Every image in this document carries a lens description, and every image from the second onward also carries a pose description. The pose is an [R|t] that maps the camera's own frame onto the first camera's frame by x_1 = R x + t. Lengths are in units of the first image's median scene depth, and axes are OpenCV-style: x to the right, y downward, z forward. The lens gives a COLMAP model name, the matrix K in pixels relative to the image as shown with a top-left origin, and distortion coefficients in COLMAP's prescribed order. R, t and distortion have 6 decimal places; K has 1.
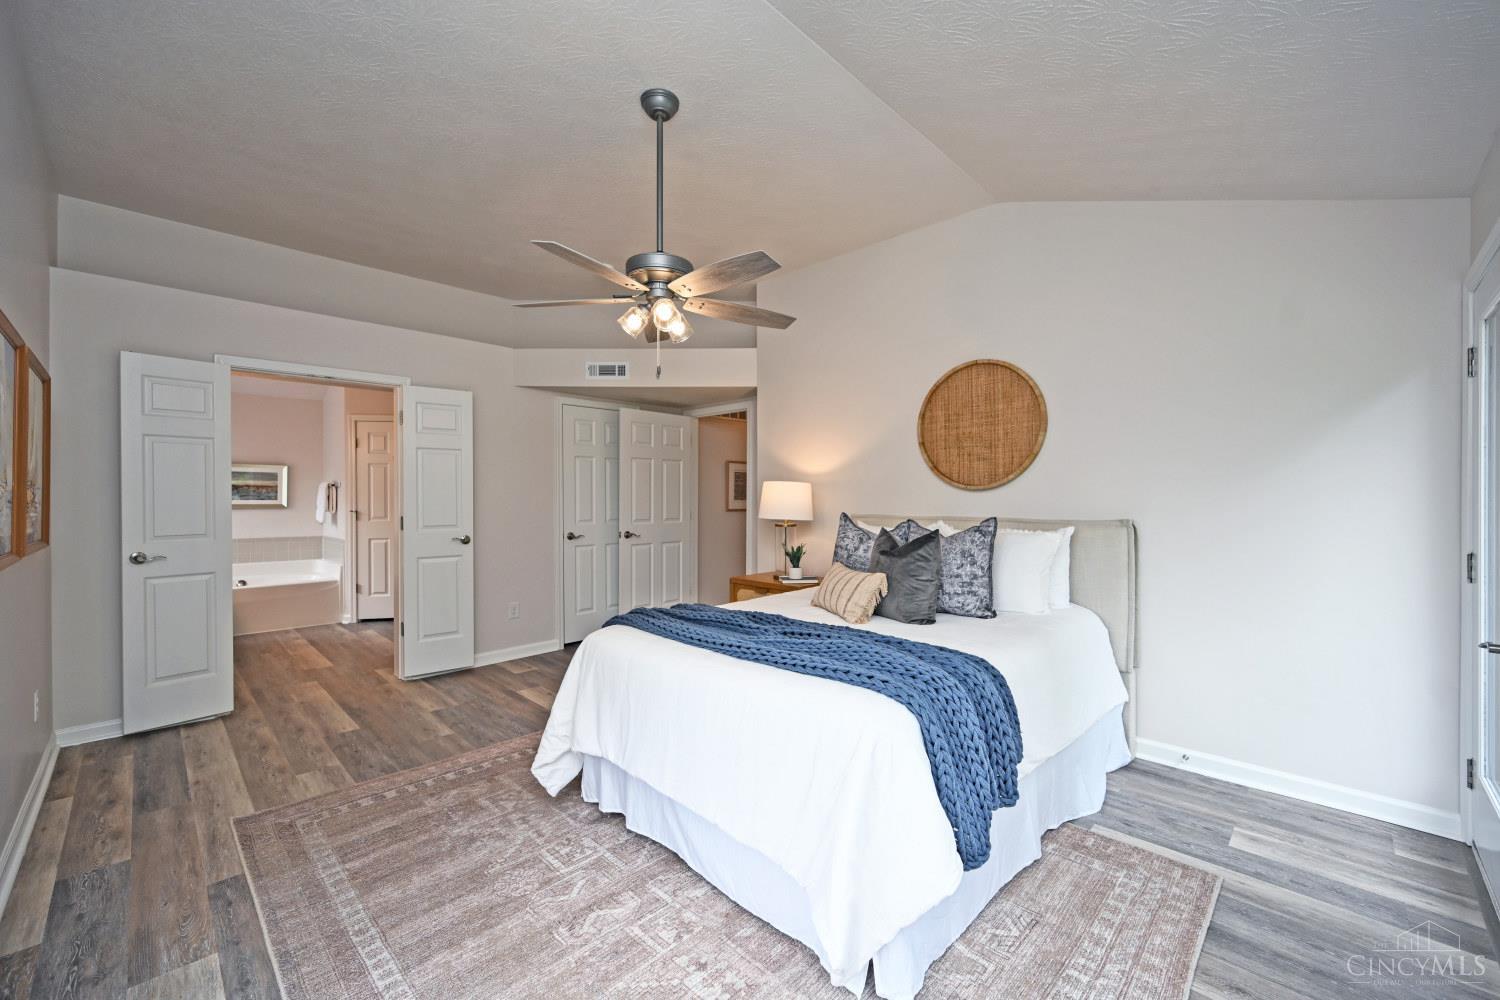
lens RADIAL K [[588.7, 0, 756.7], [0, 588.7, 501.3], [0, 0, 1]] dist [-0.007816, -0.000087]
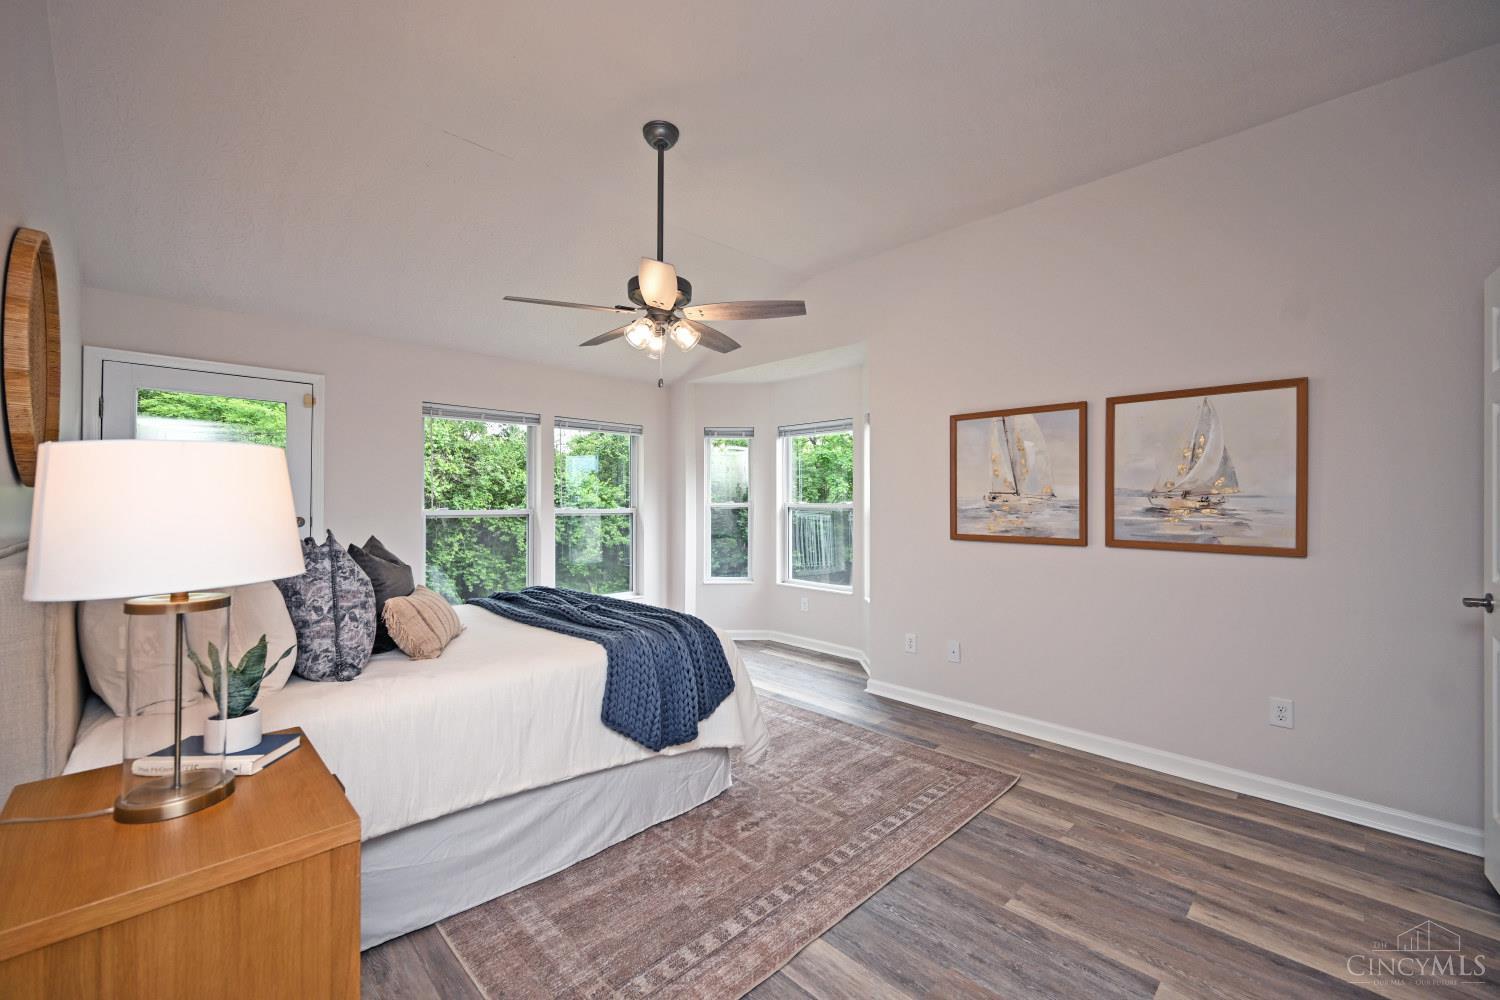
lens RADIAL K [[588.7, 0, 756.7], [0, 588.7, 501.3], [0, 0, 1]] dist [-0.007816, -0.000087]
pose [[-0.999787, -0.002593, 0.020451, -0.373926], [-0.002465, 0.999977, 0.006302, -0.019102], [-0.020467, 0.006251, -0.999771, 2.123762]]
